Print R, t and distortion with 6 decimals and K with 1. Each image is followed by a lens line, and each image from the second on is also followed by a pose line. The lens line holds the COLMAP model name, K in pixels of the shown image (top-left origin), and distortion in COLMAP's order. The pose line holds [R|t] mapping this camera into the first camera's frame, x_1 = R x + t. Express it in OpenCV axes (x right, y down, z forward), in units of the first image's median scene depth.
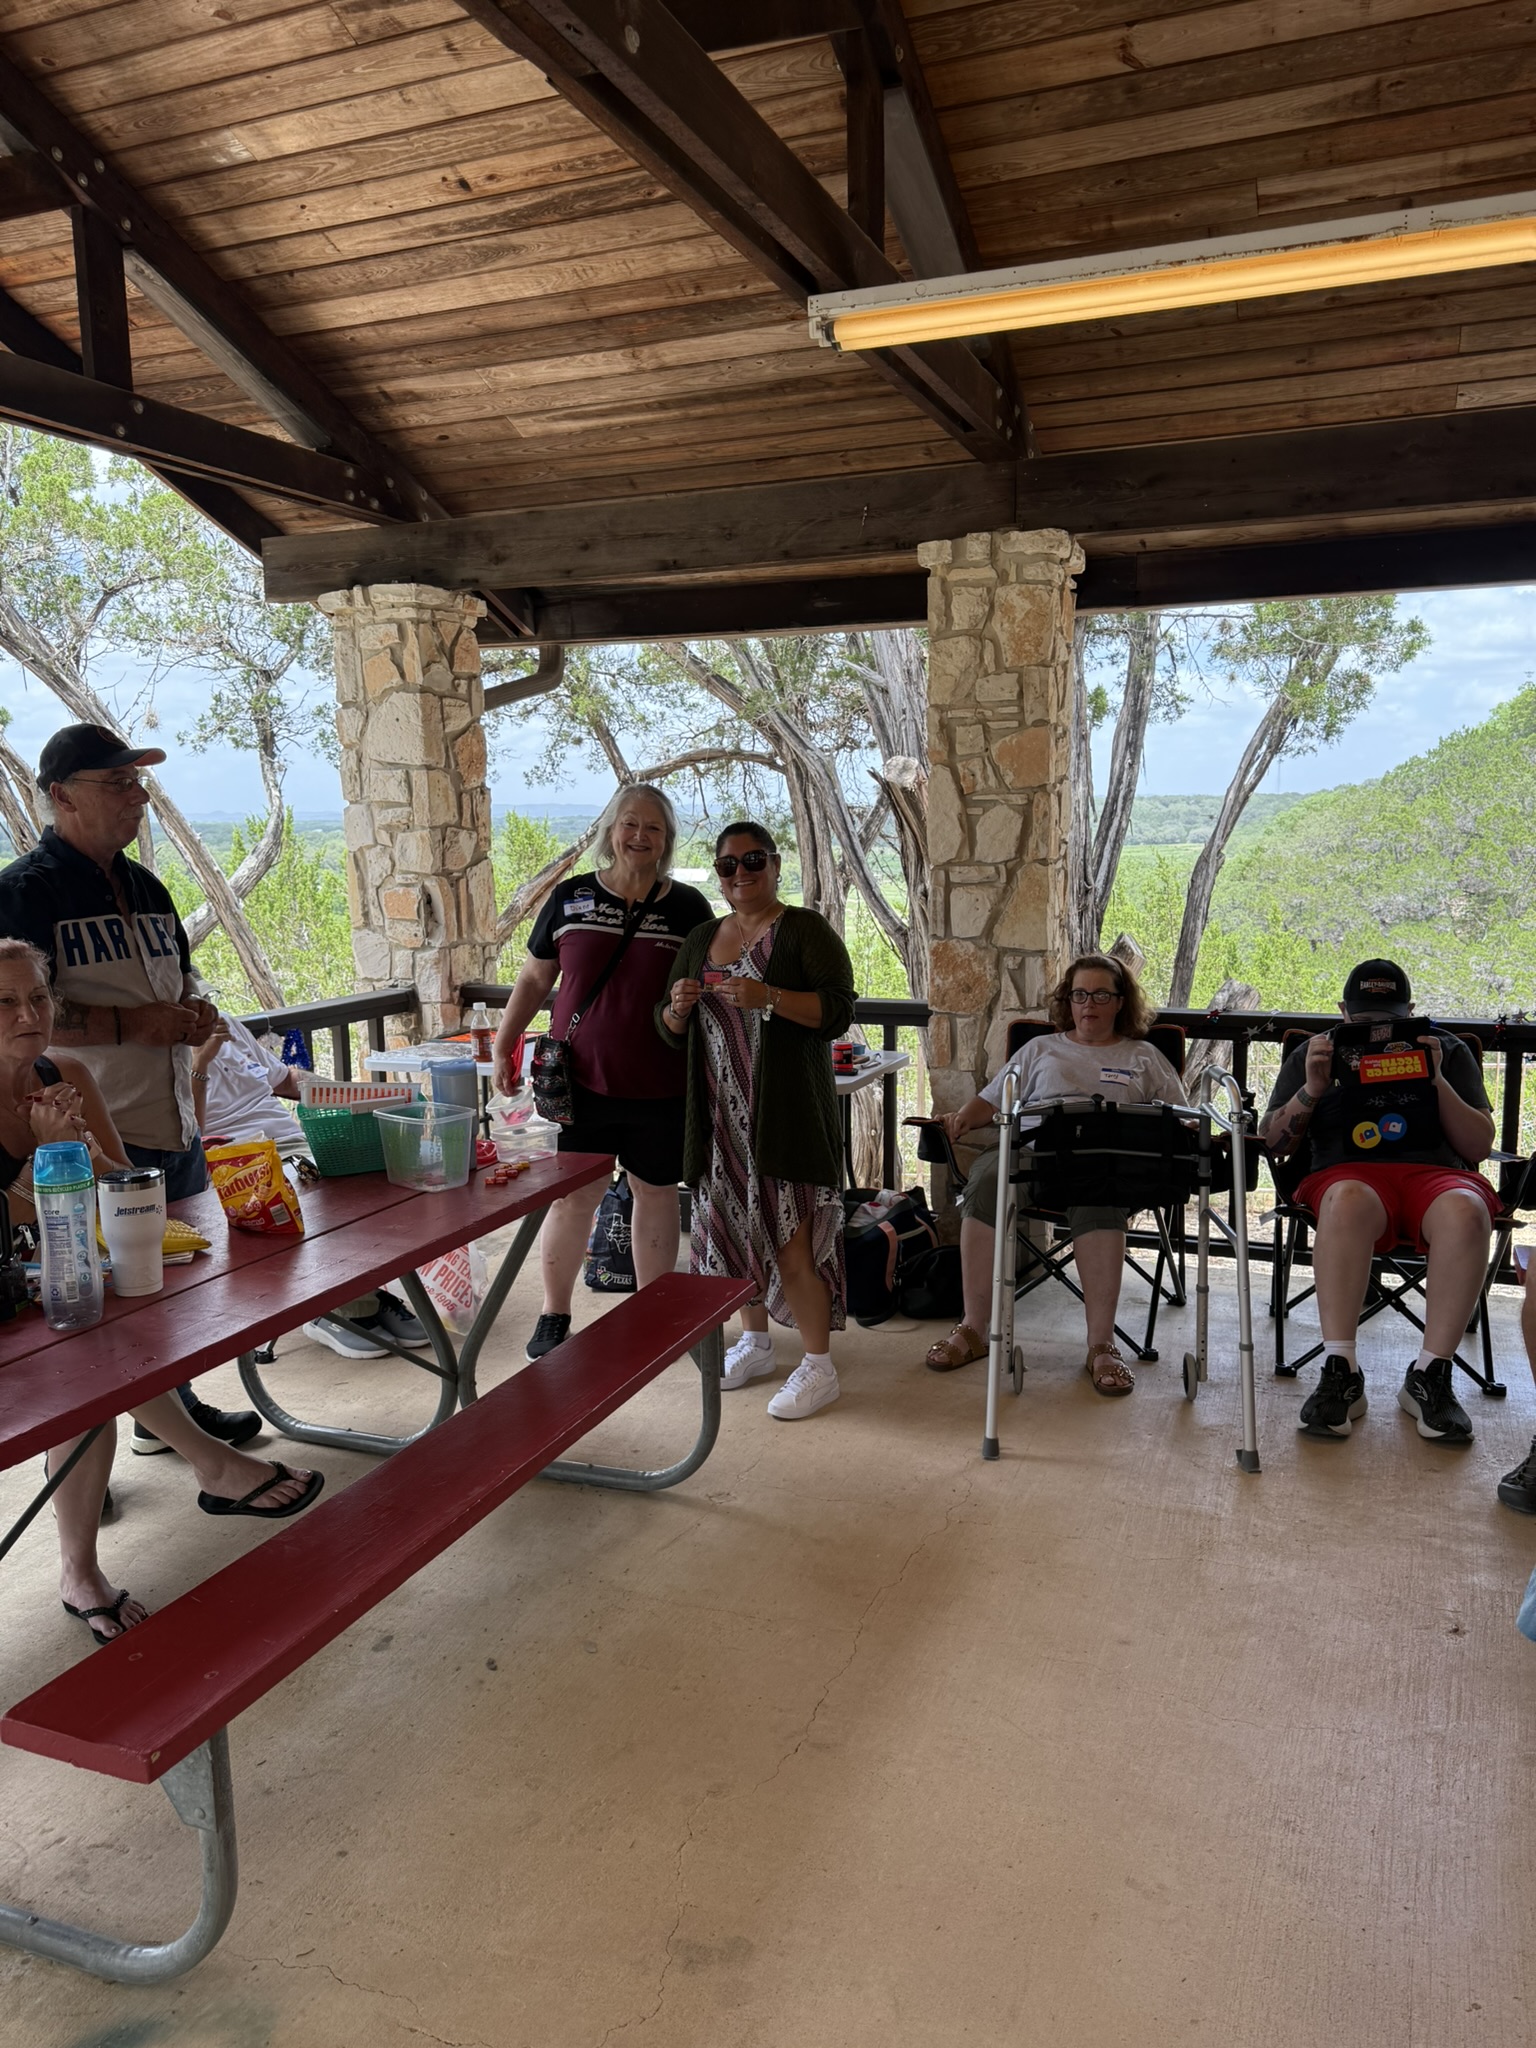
lens RADIAL K [[1452.9, 0, 780.3], [0, 1452.9, 1061.0], [0, 0, 1]] dist [0.016074, -0.020837]
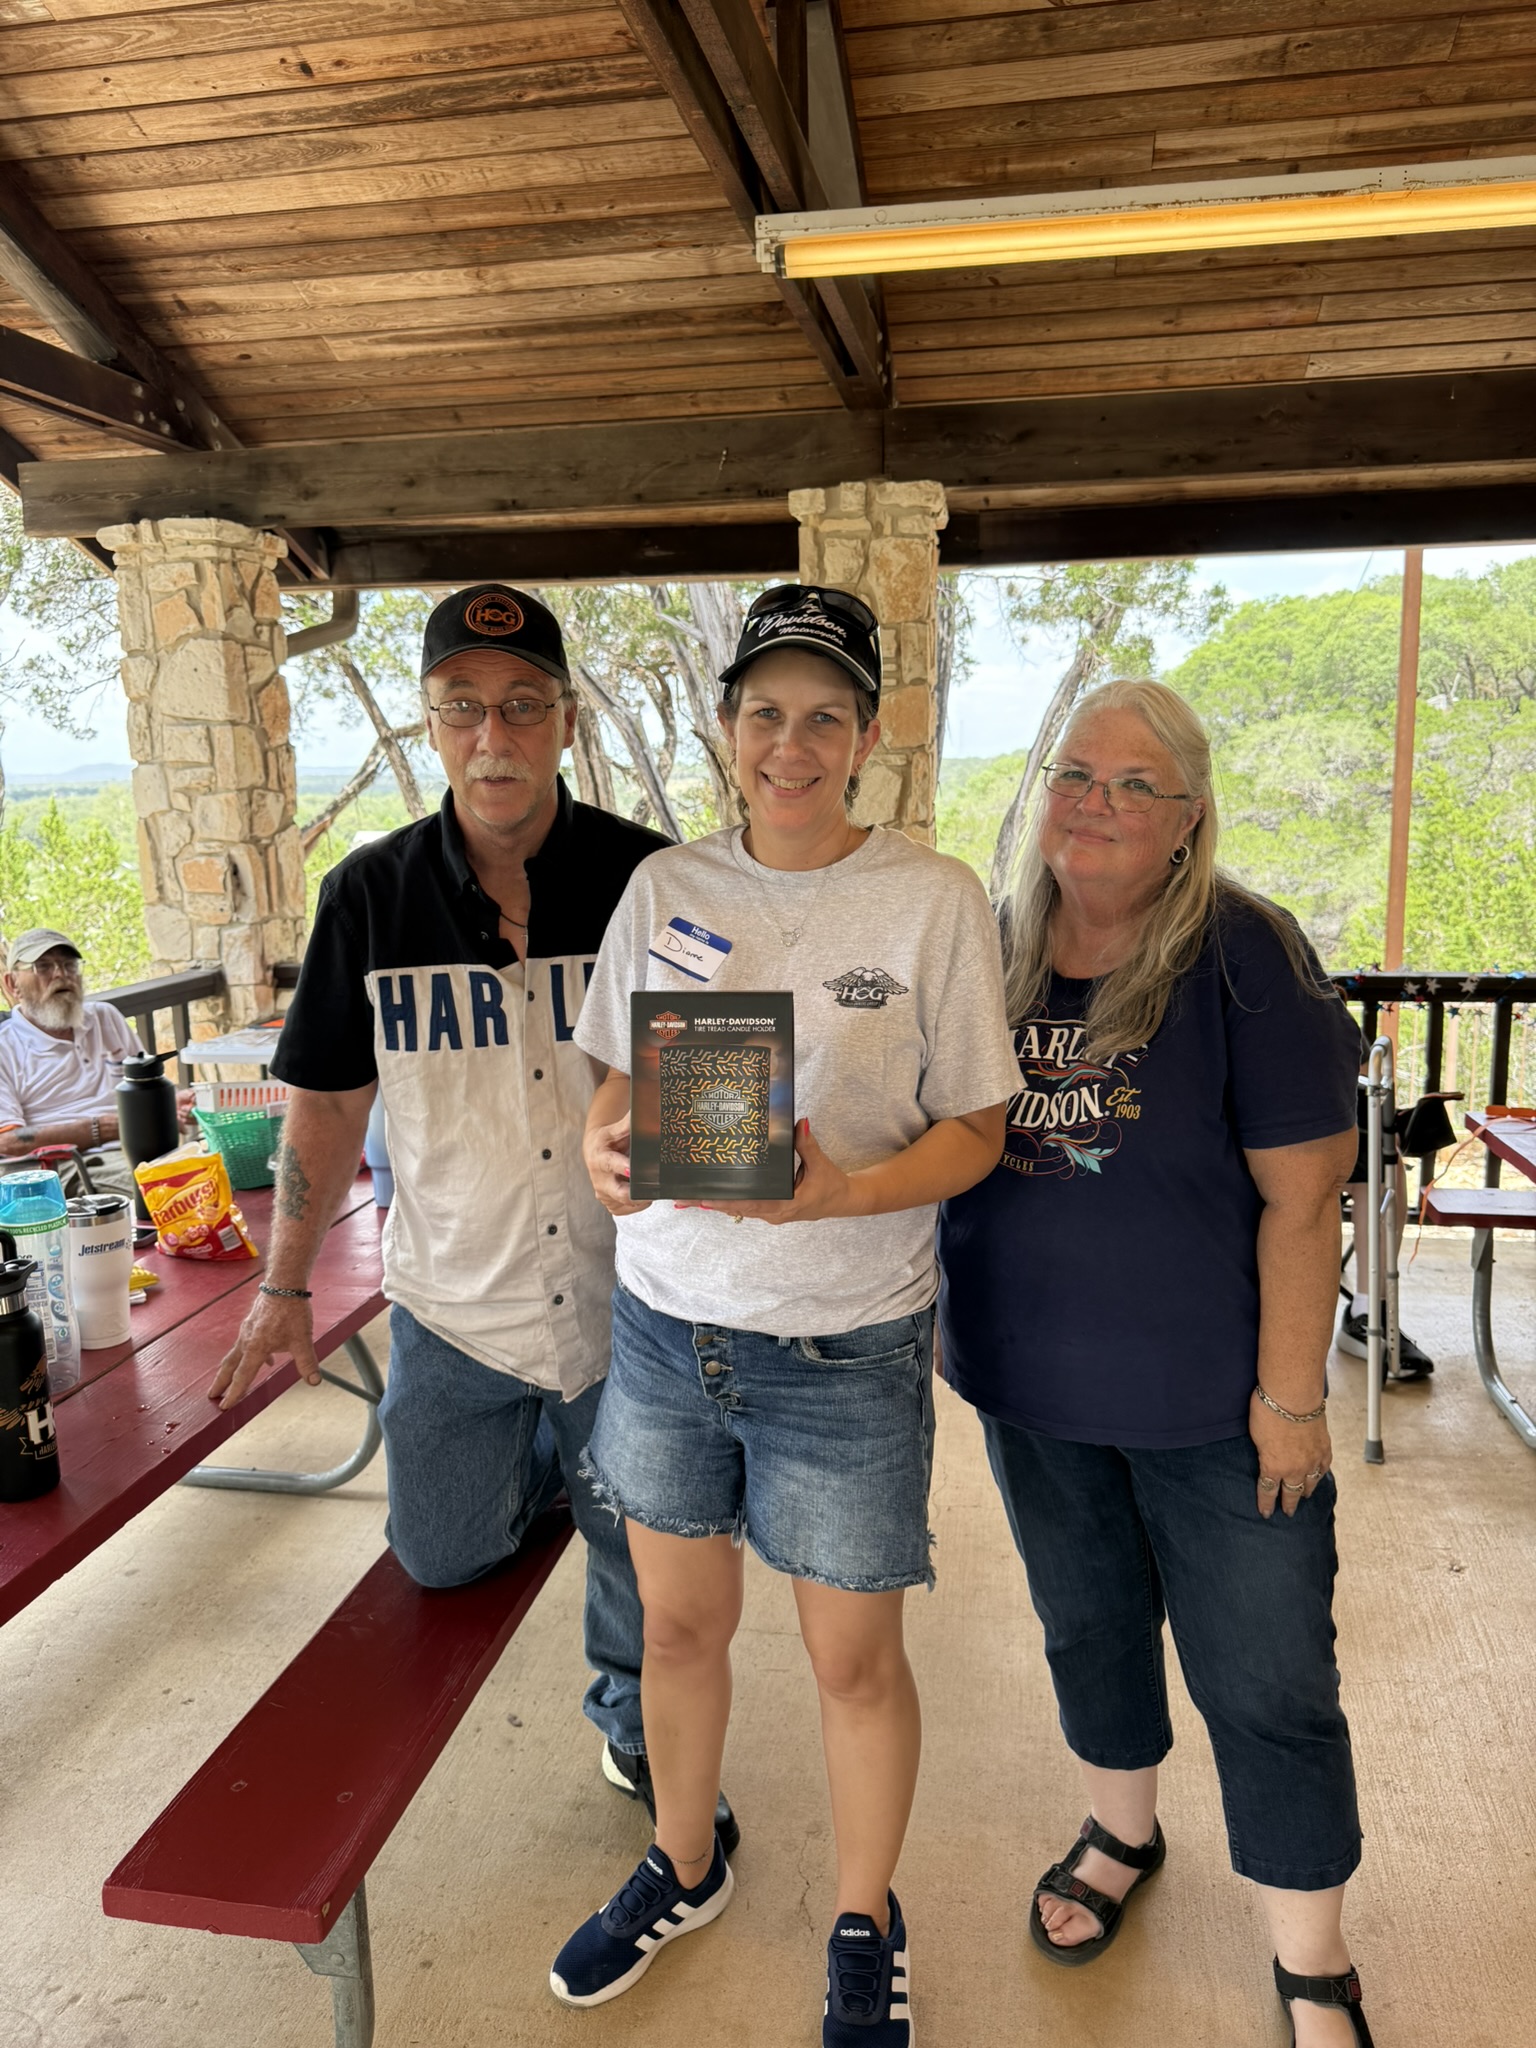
lens RADIAL K [[1458.1, 0, 774.0], [0, 1458.1, 1024.4], [0, 0, 1]] dist [0.000038, -0.005312]
pose [[0.980444, -0.036115, 0.193454, -0.109886], [0.035908, 0.999345, 0.004579, -0.009133], [-0.193493, 0.002457, 0.981099, 0.060755]]
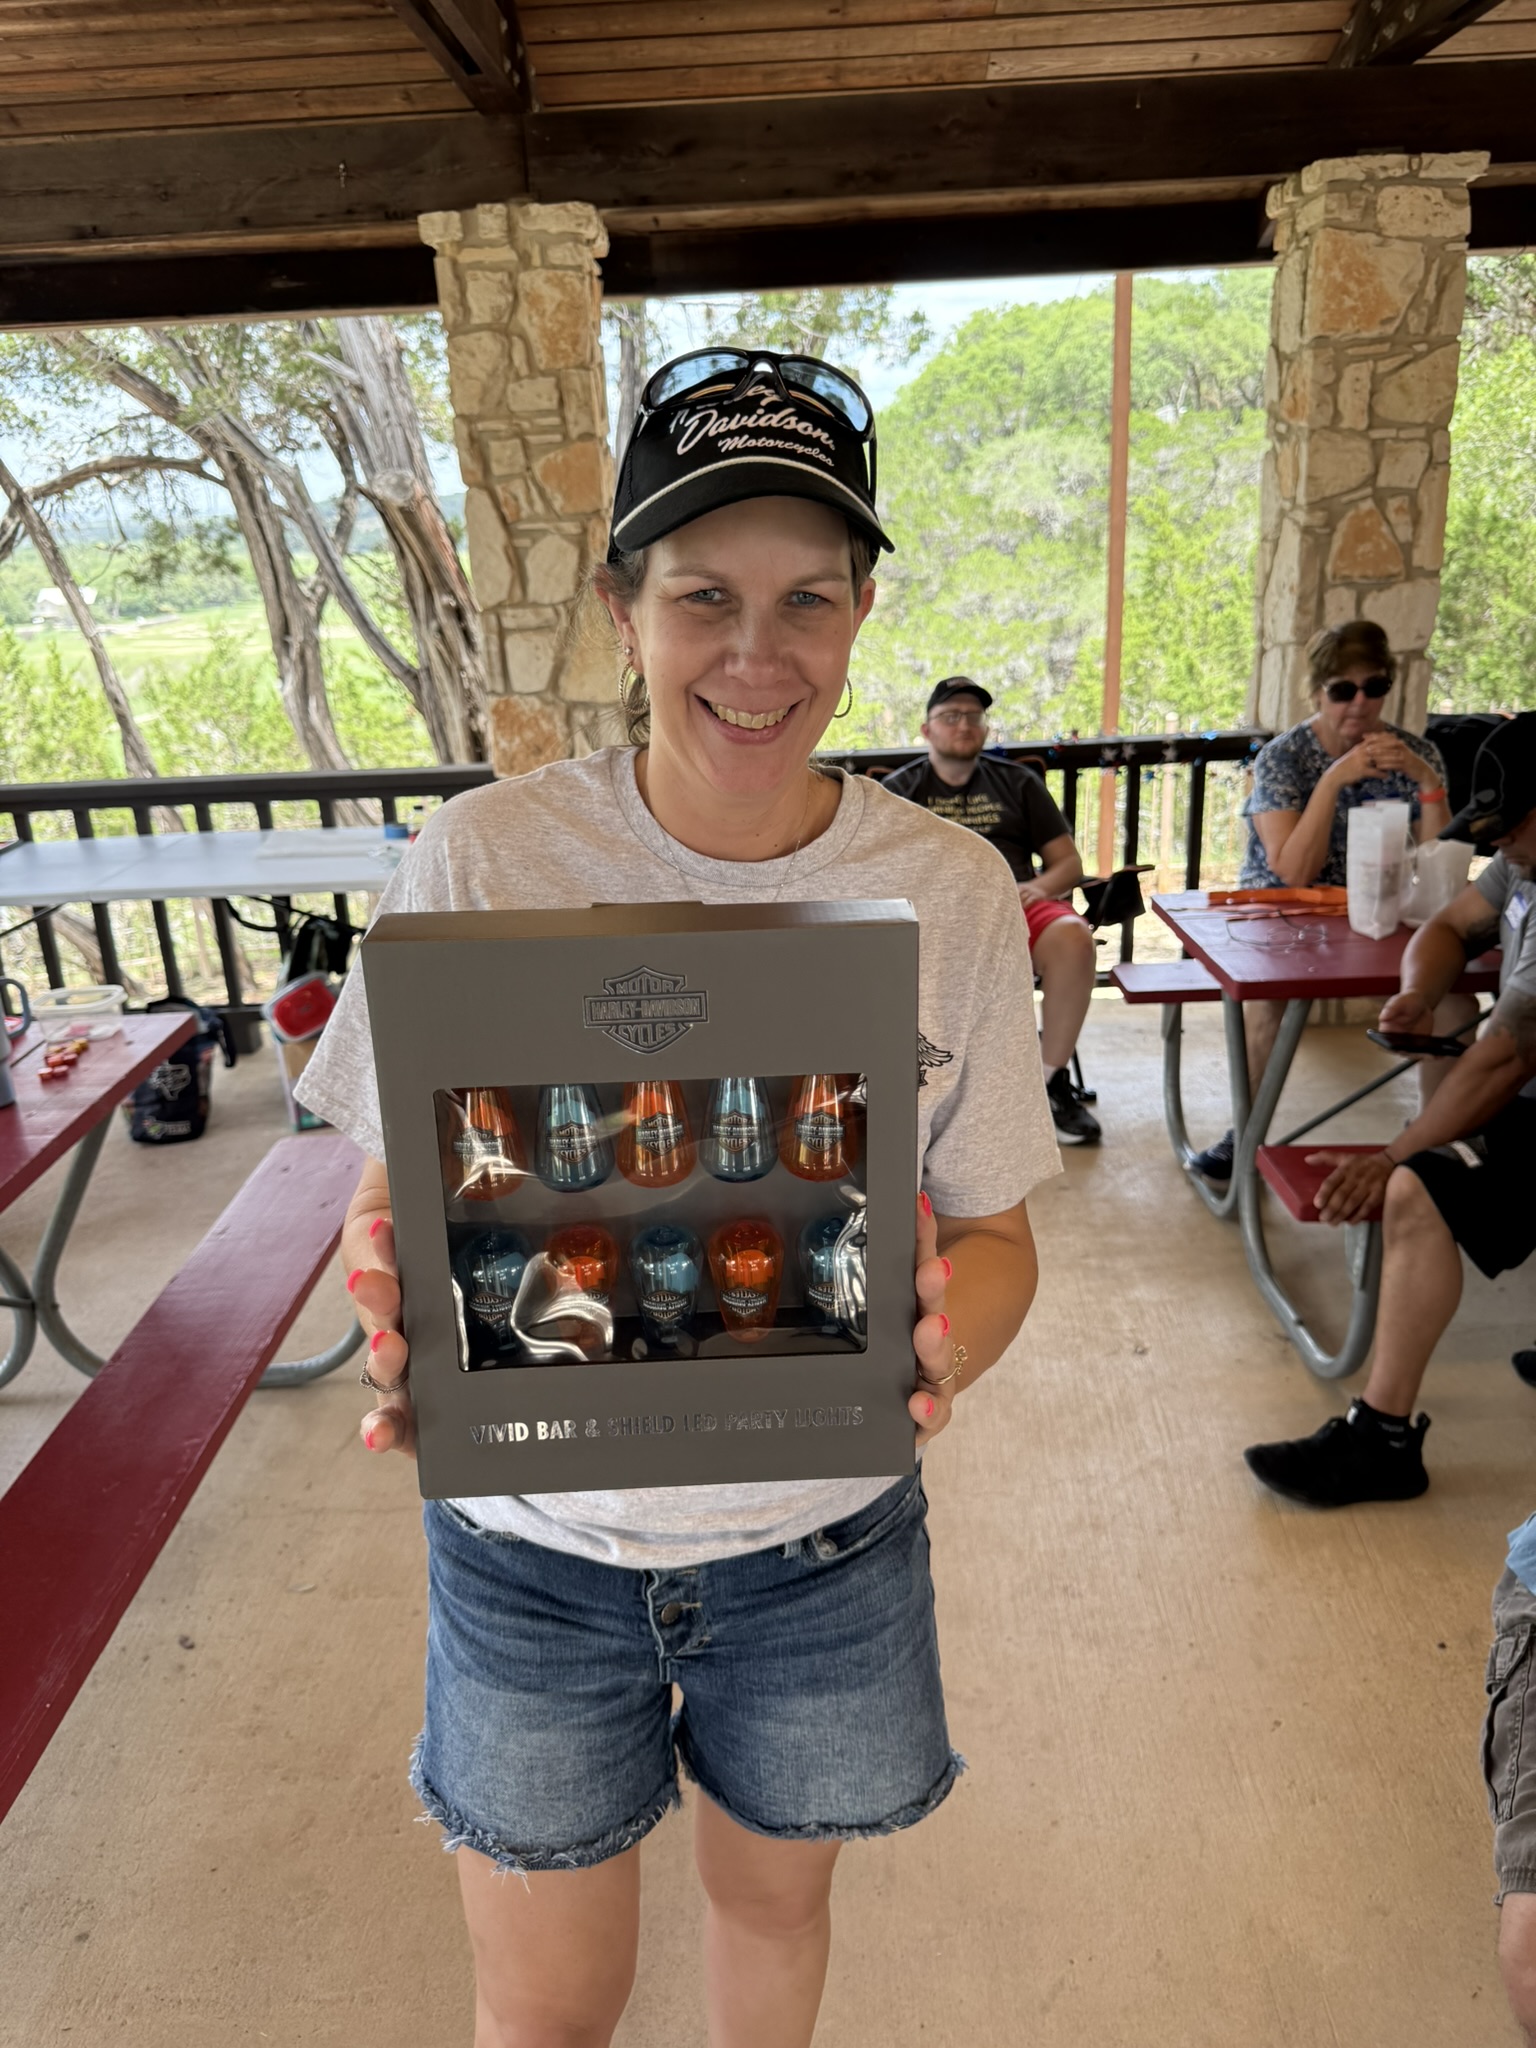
lens RADIAL K [[1468.5, 0, 766.1], [0, 1468.5, 1009.0], [0, 0, 1]] dist [0.000840, -0.011834]
pose [[0.932898, -0.146770, 0.328876, -0.060592], [0.092688, 0.980276, 0.174553, -0.037097], [-0.348008, -0.132357, 0.928101, 0.090039]]
